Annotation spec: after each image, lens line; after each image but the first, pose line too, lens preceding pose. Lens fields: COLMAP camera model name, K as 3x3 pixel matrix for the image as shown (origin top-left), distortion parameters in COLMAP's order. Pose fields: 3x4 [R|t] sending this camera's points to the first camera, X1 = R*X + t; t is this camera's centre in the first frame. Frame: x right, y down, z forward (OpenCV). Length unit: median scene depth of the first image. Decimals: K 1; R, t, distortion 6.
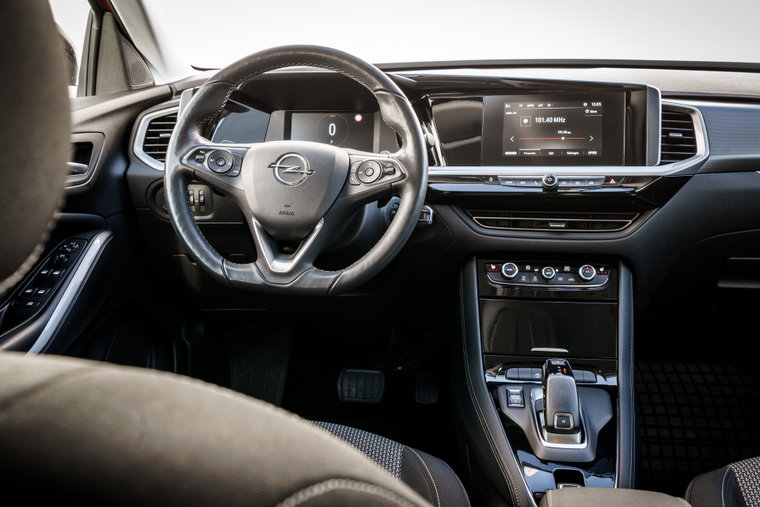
lens RADIAL K [[708.9, 0, 382.5], [0, 708.9, 253.4], [0, 0, 1]] dist [0.012353, 0.000000]
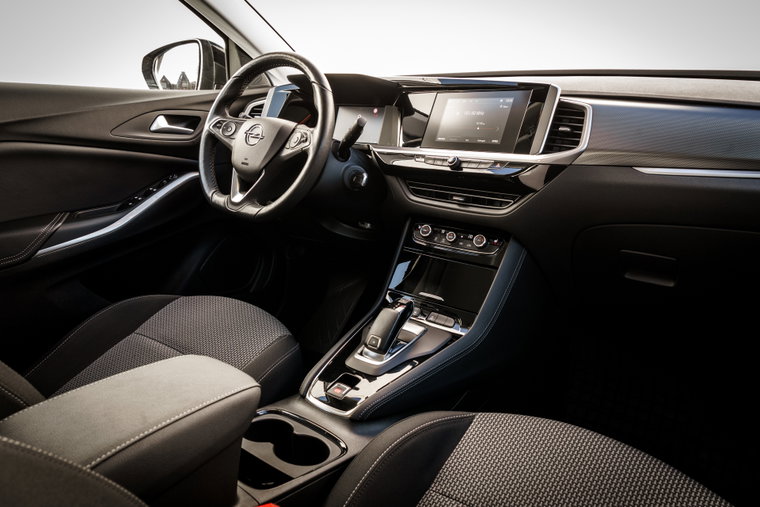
lens RADIAL K [[532.3, 0, 377.4], [0, 532.3, 252.1], [0, 0, 1]] dist [-0.002236, -0.005720]
pose [[0.860664, 0.159072, -0.483688, 0.592095], [-0.145173, 0.987180, 0.066340, 0.011186], [0.488039, 0.013122, 0.872723, 0.129935]]
